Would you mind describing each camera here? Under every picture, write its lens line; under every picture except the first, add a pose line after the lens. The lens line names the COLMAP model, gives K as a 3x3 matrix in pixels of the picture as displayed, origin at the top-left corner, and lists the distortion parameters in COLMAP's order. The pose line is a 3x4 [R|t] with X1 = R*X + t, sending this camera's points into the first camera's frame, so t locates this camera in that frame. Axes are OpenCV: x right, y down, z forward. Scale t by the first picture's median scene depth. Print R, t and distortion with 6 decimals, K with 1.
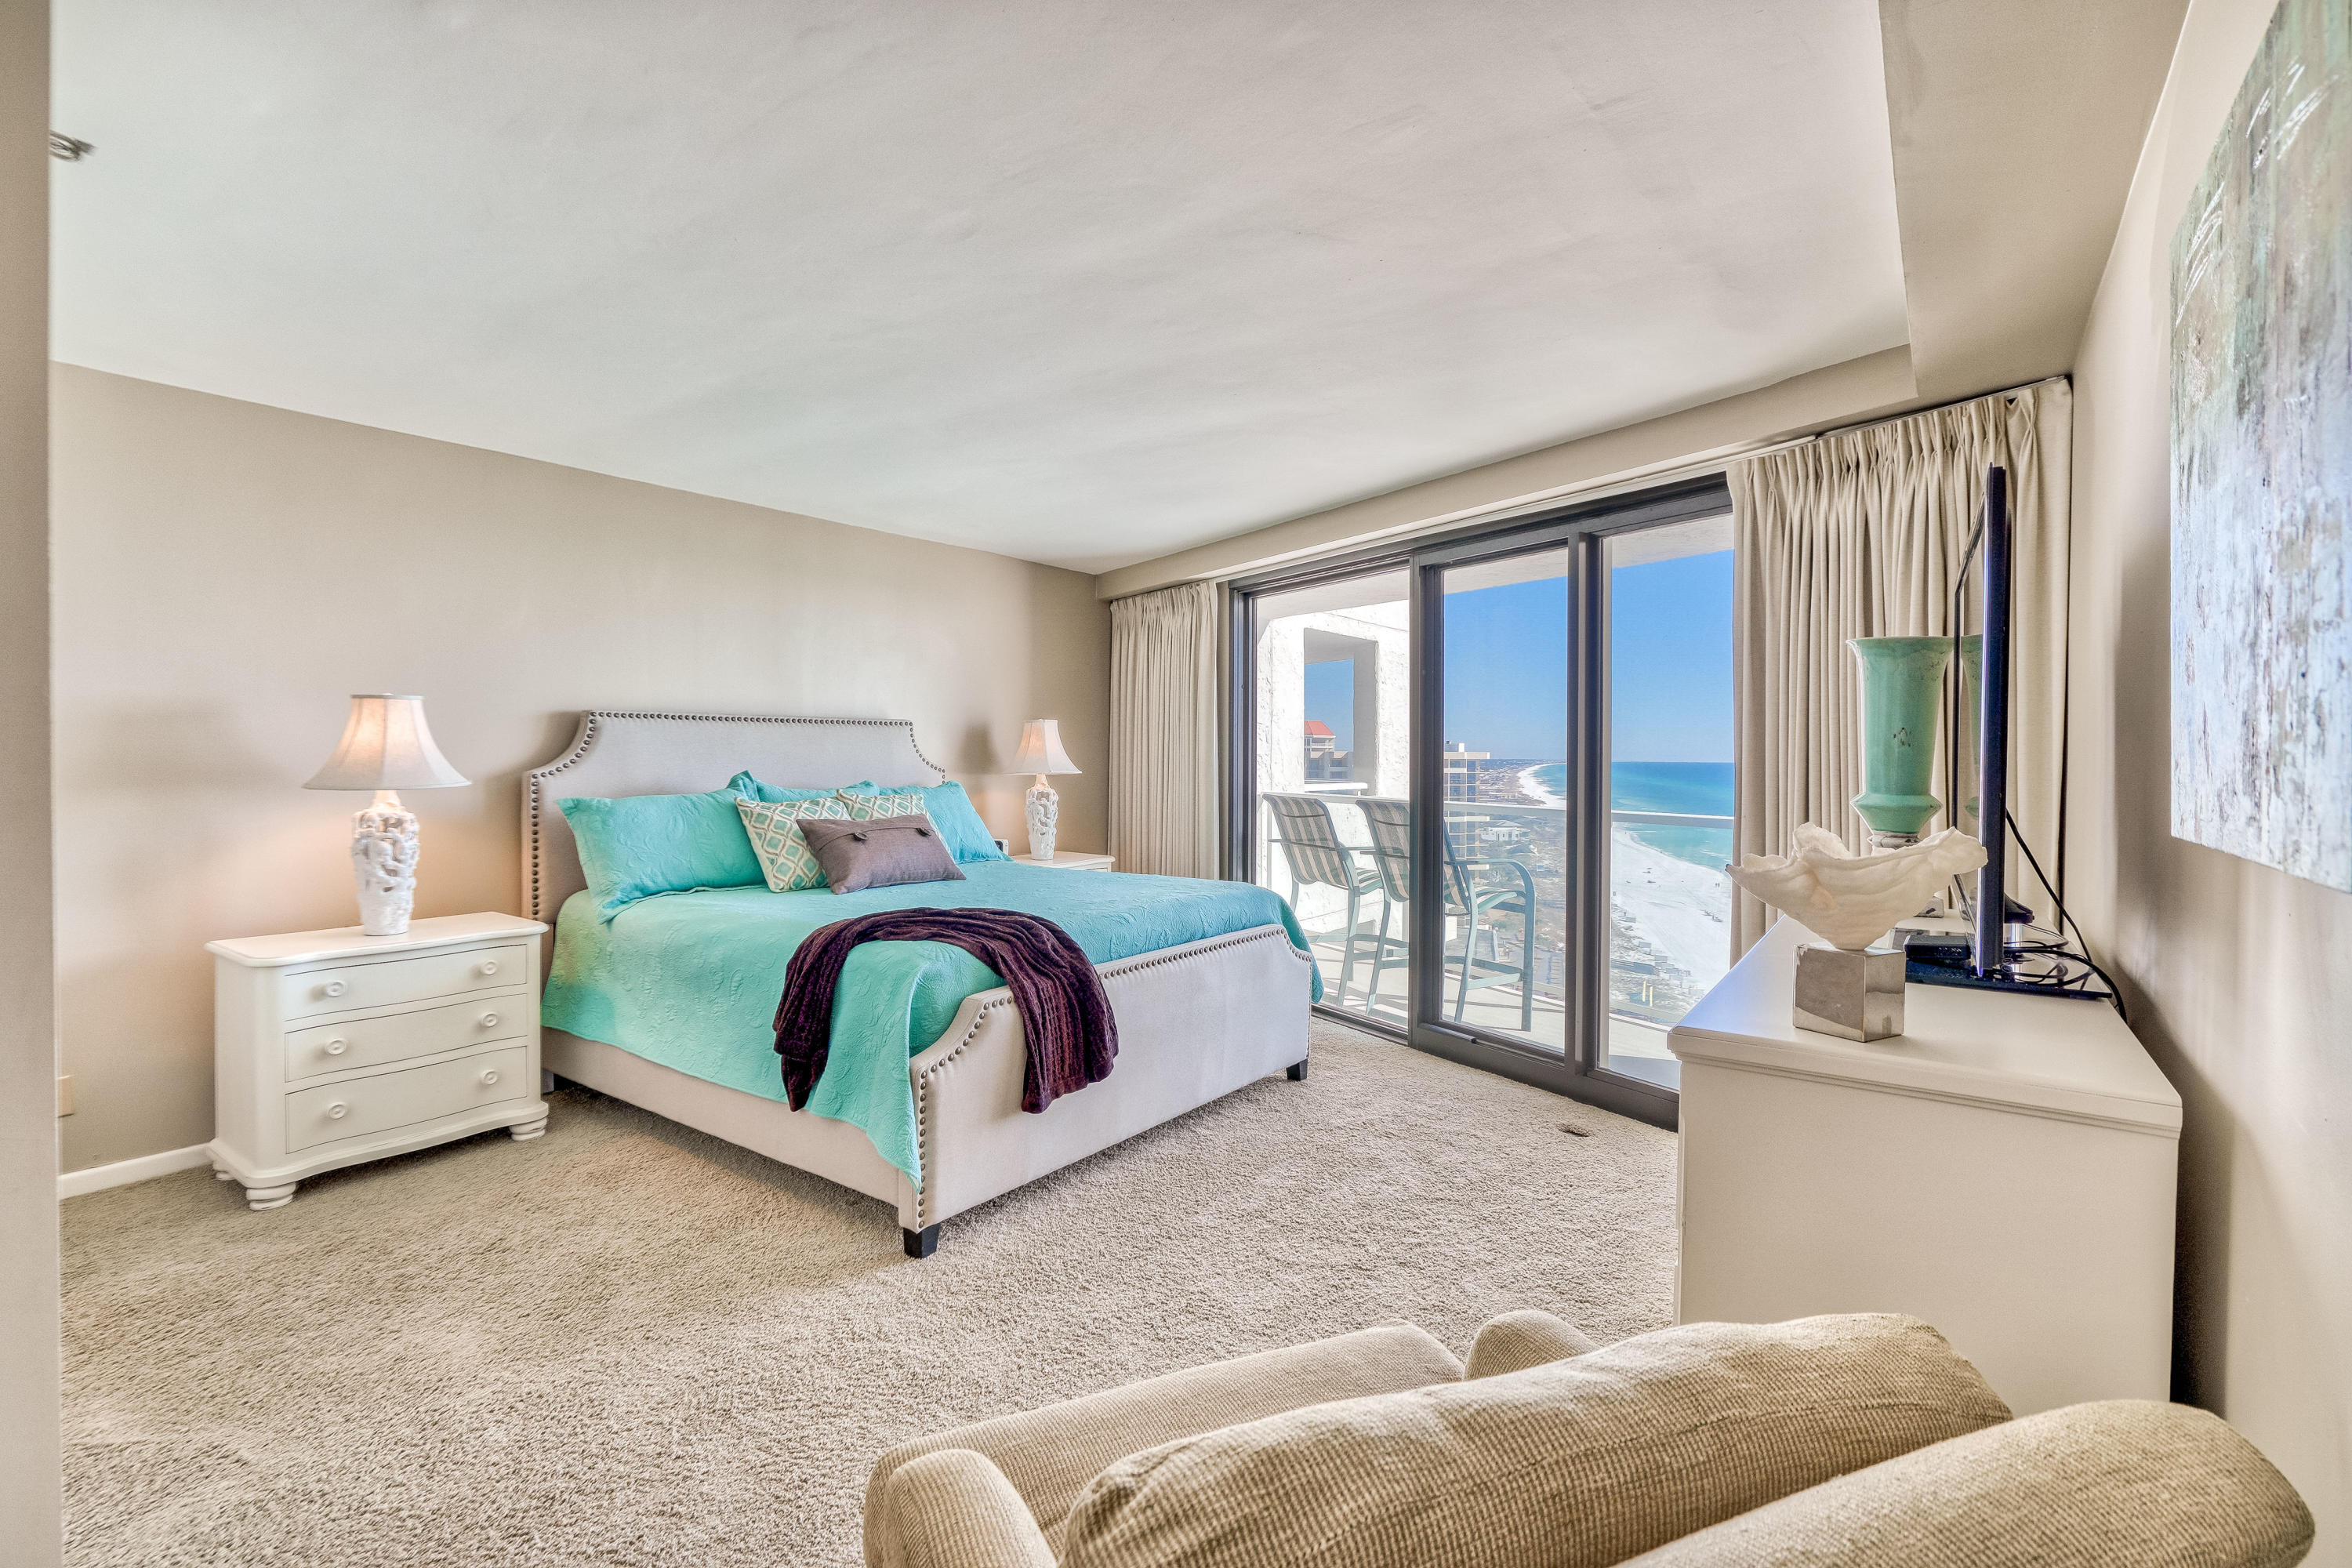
lens RADIAL K [[1162.7, 0, 1176.0], [0, 1162.7, 784.0], [0, 0, 1]] dist [-0.000625, 0.000454]
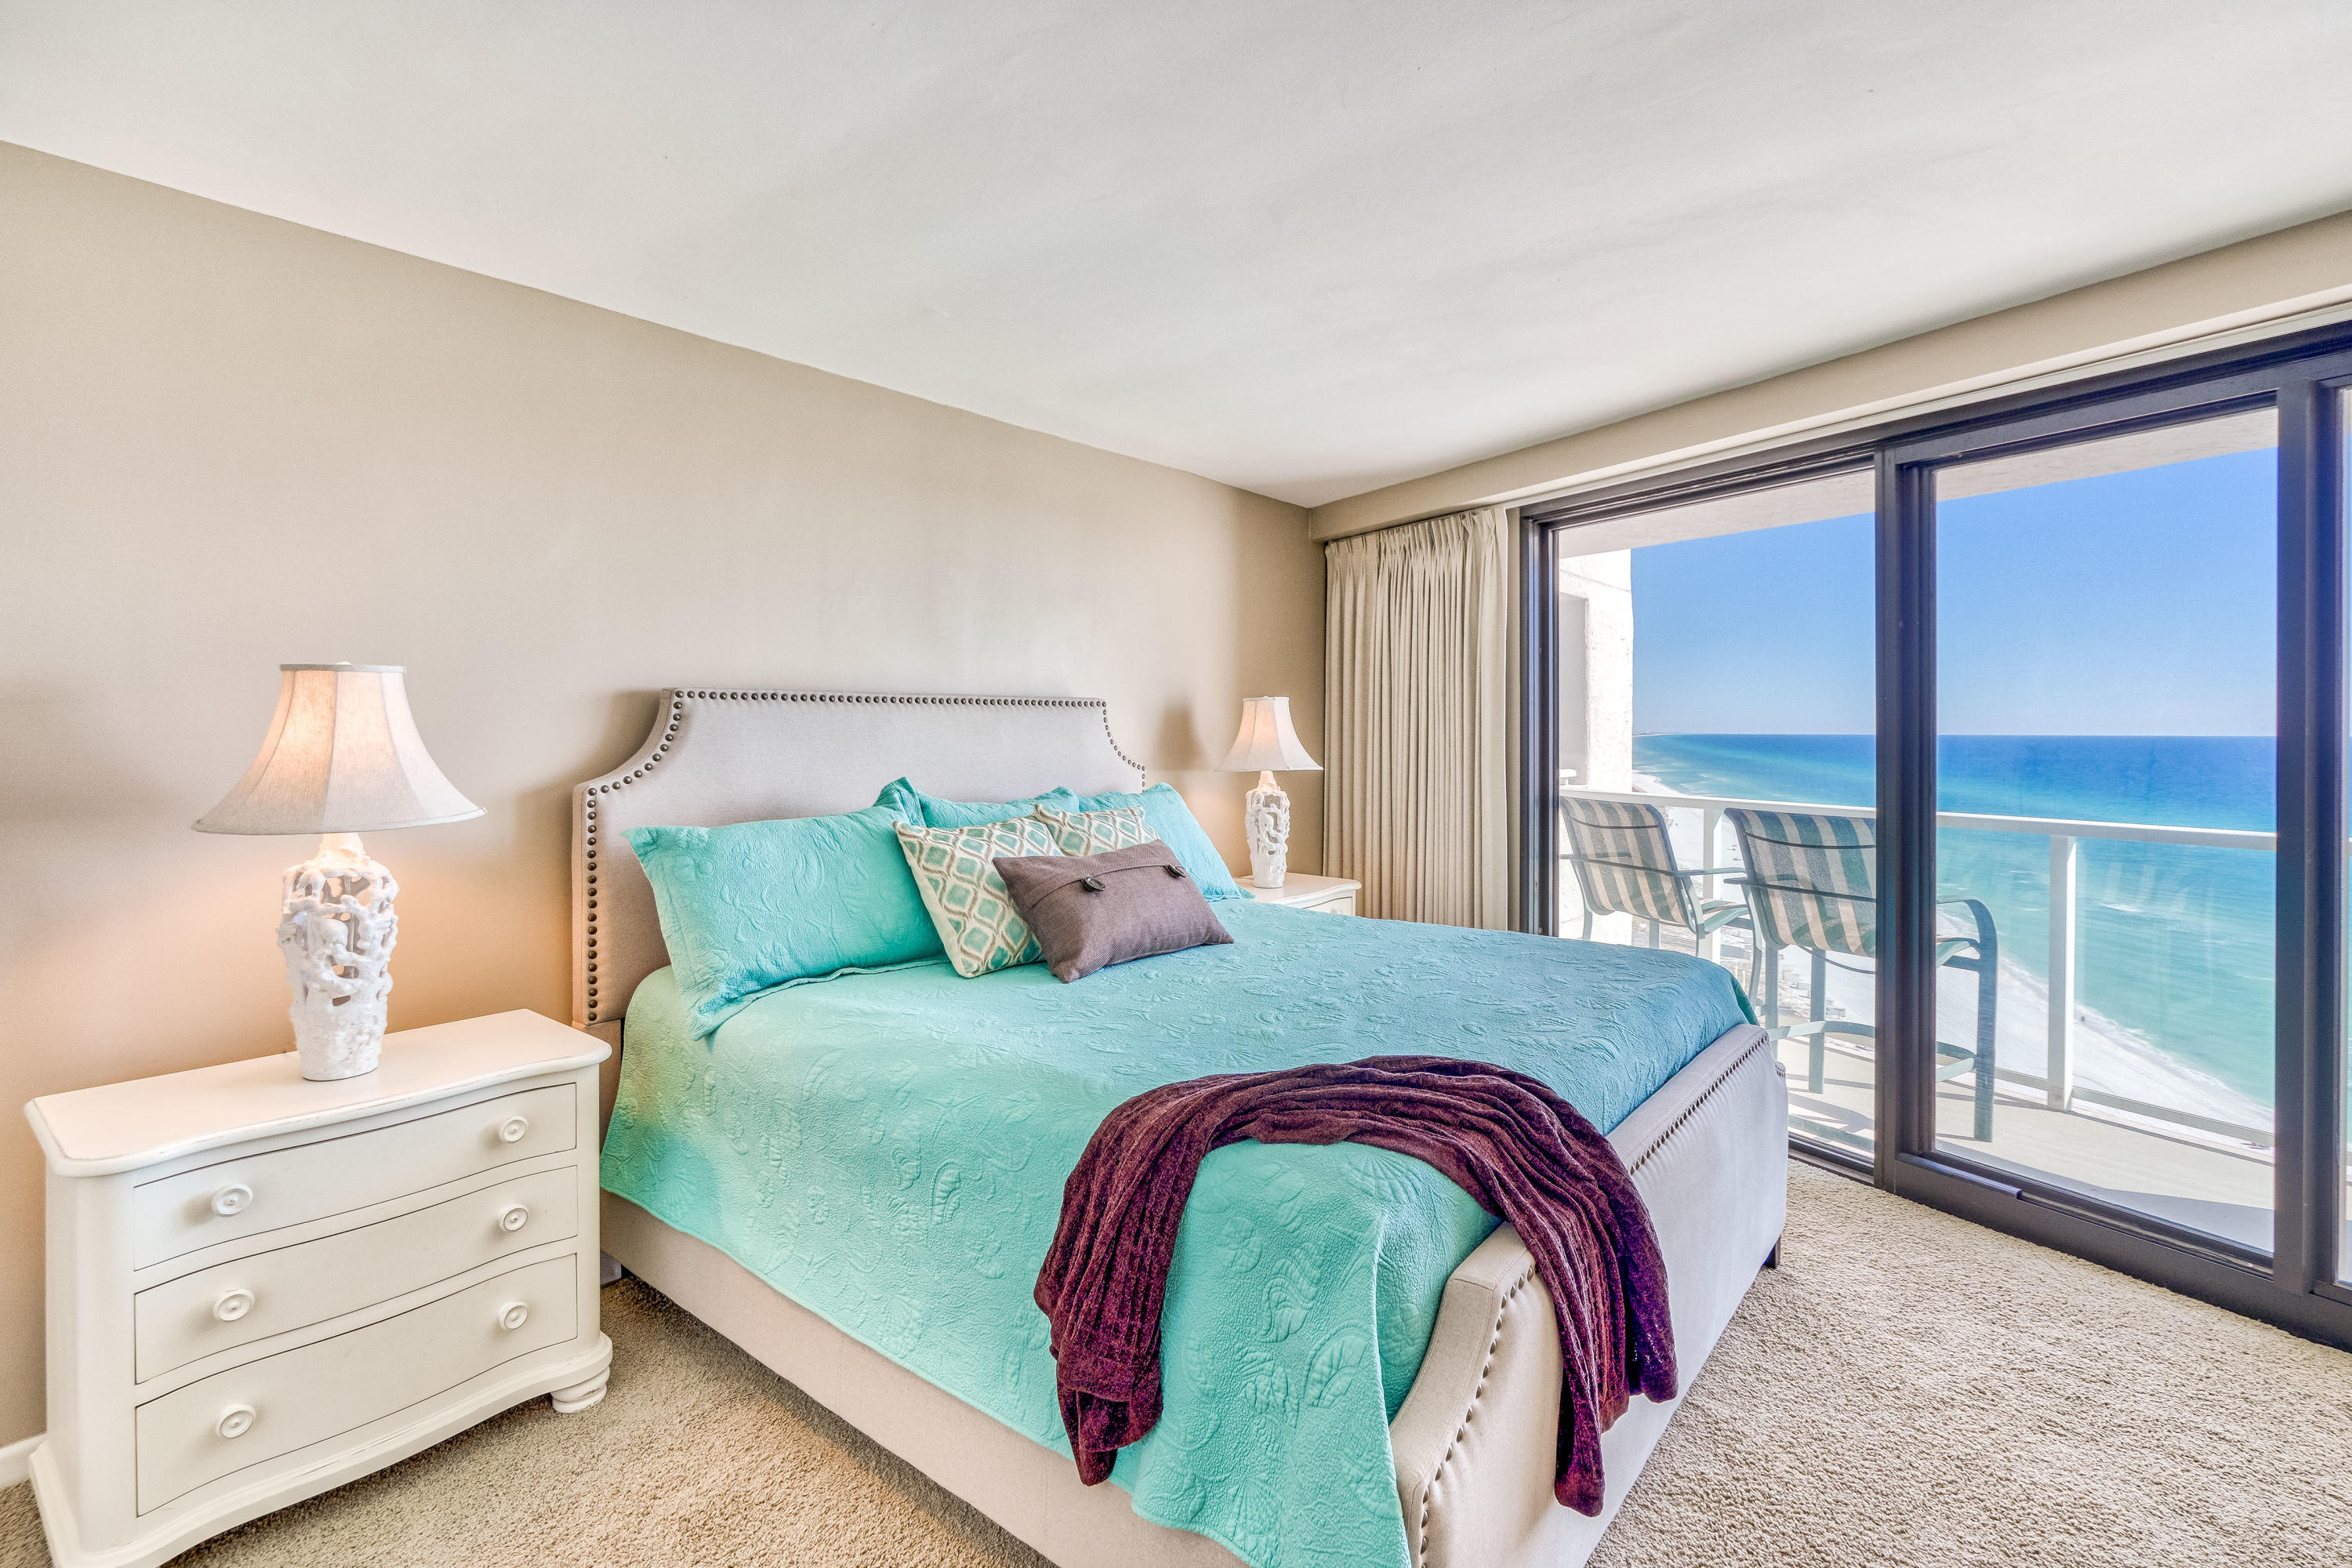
lens RADIAL K [[1114.1, 0, 1152.6], [0, 1114.1, 742.5], [0, 0, 1]] dist [-0.015113, 0.012210]
pose [[0.999063, -0.004072, -0.043088, -0.217136], [0.003574, 0.999926, -0.011632, -0.025865], [0.043133, 0.011467, 0.999004, 0.403458]]
